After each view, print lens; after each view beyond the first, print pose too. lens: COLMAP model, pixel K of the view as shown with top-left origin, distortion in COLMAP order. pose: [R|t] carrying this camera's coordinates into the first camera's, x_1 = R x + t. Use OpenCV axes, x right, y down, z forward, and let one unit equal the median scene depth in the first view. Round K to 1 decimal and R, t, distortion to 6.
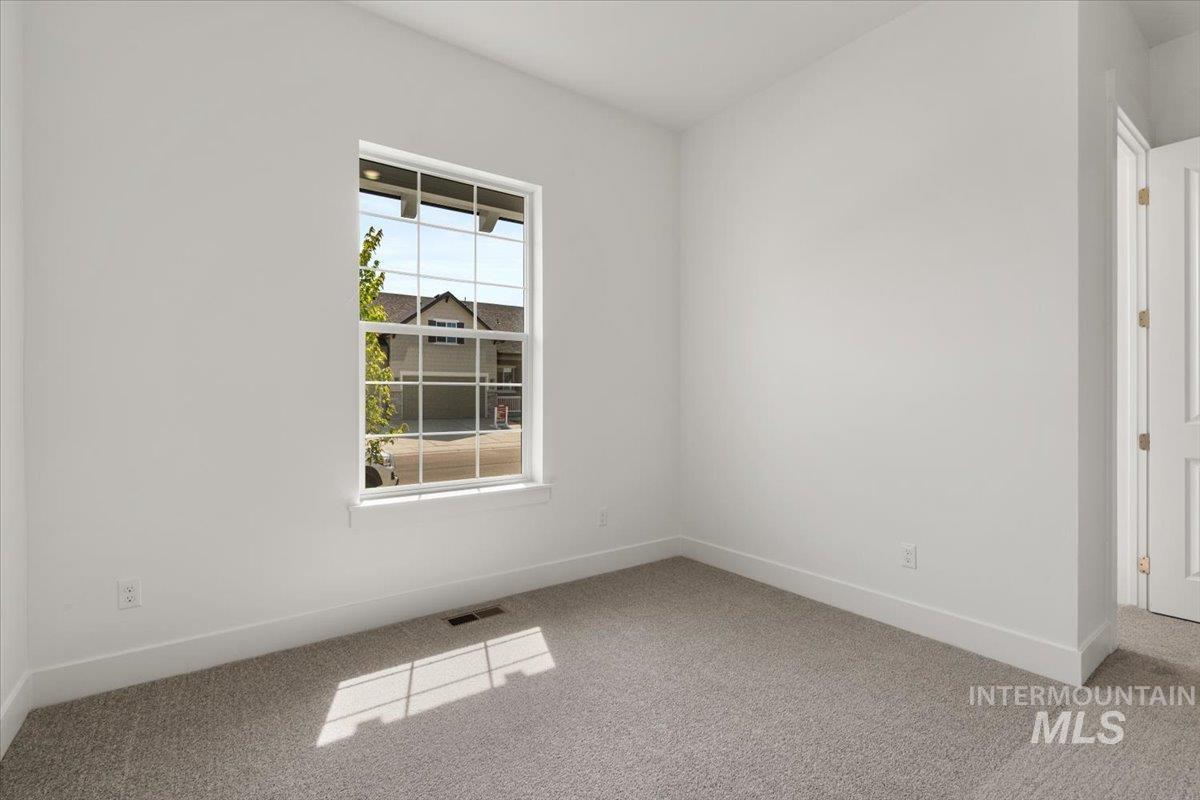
lens RADIAL K [[549.9, 0, 600.5], [0, 549.9, 387.0], [0, 0, 1]] dist [-0.000542, -0.000242]
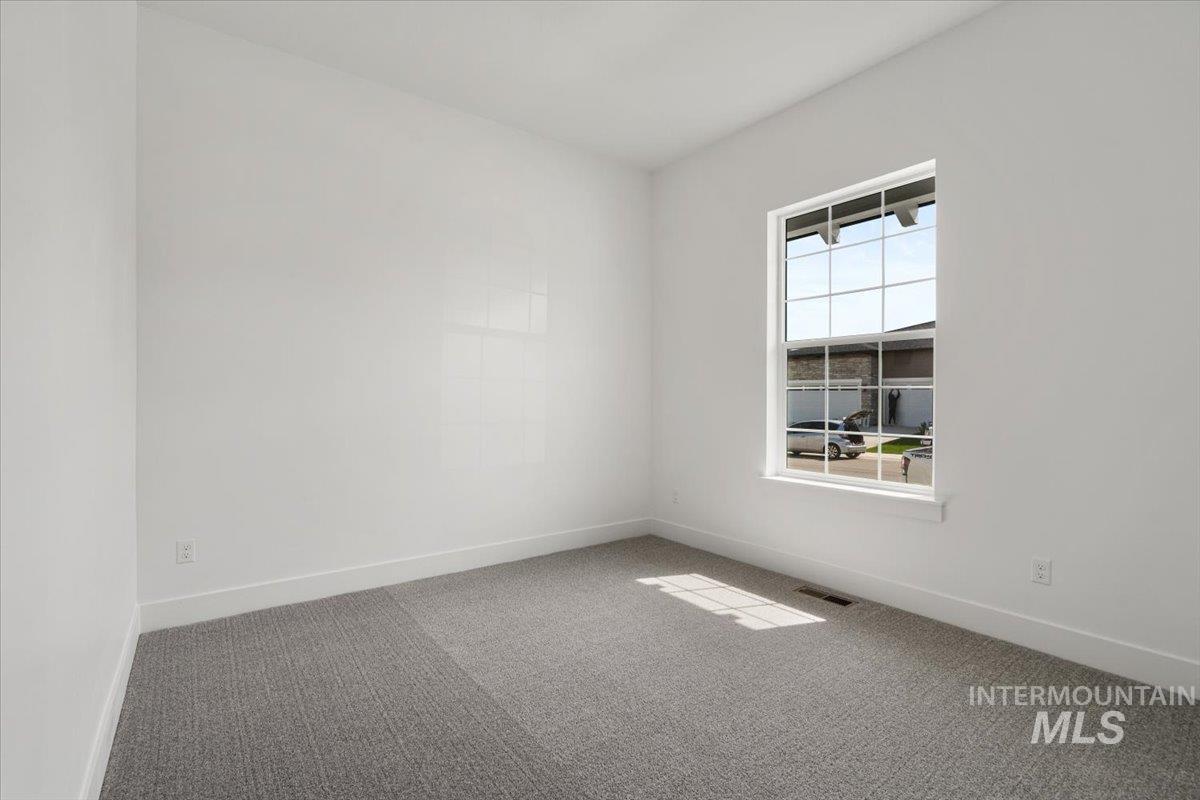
lens RADIAL K [[550.4, 0, 600.0], [0, 550.4, 400.0], [0, 0, 1]] dist [-0.001389, -0.000206]
pose [[0.004033, 0.002167, -0.999990, 0.932330], [0.008477, 0.999962, 0.002201, 0.013996], [0.999956, -0.008486, 0.004015, 0.577719]]
